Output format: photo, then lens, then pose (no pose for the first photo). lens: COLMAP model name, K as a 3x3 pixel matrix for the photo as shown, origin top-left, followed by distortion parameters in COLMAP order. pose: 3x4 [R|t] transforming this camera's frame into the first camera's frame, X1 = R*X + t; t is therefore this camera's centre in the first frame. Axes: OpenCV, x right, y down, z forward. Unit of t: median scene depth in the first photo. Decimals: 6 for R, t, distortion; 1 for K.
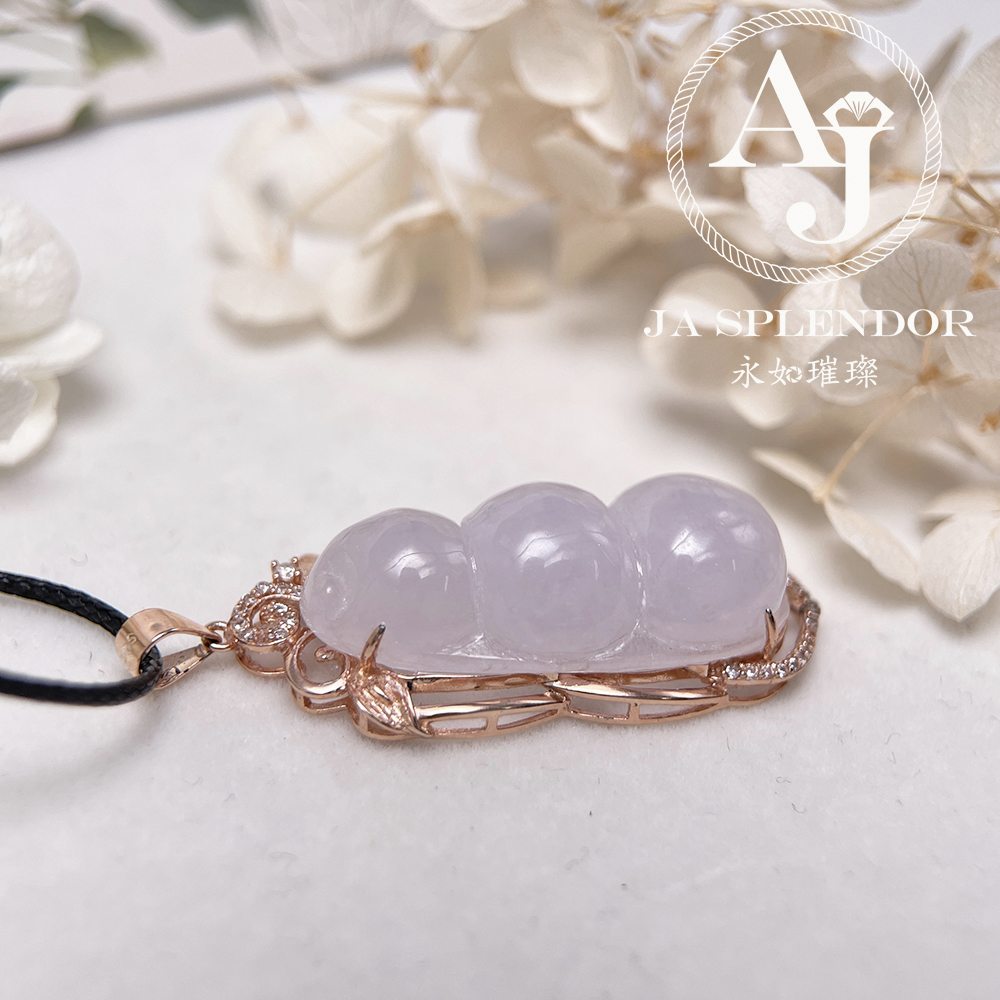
lens RADIAL K [[1513.1, 0, 500.0], [0, 1513.1, 500.0], [0, 0, 1]] dist [0.113942, 0.089663]
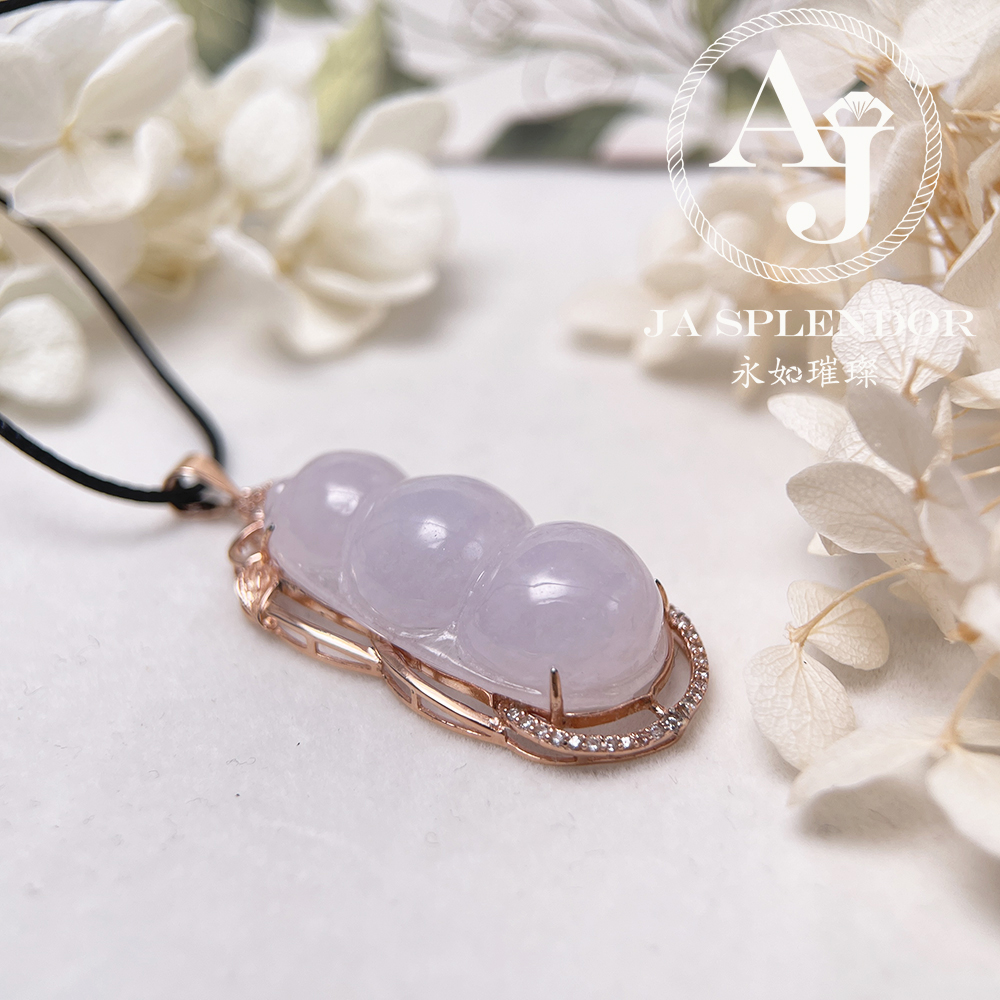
lens RADIAL K [[1513.1, 0, 500.0], [0, 1513.1, 500.0], [0, 0, 1]] dist [0.113942, 0.089663]
pose [[0.647723, 0.343190, -0.680202, 0.783728], [-0.390209, 0.916247, 0.090708, -0.103512], [0.654363, 0.206667, 0.727391, 0.247386]]
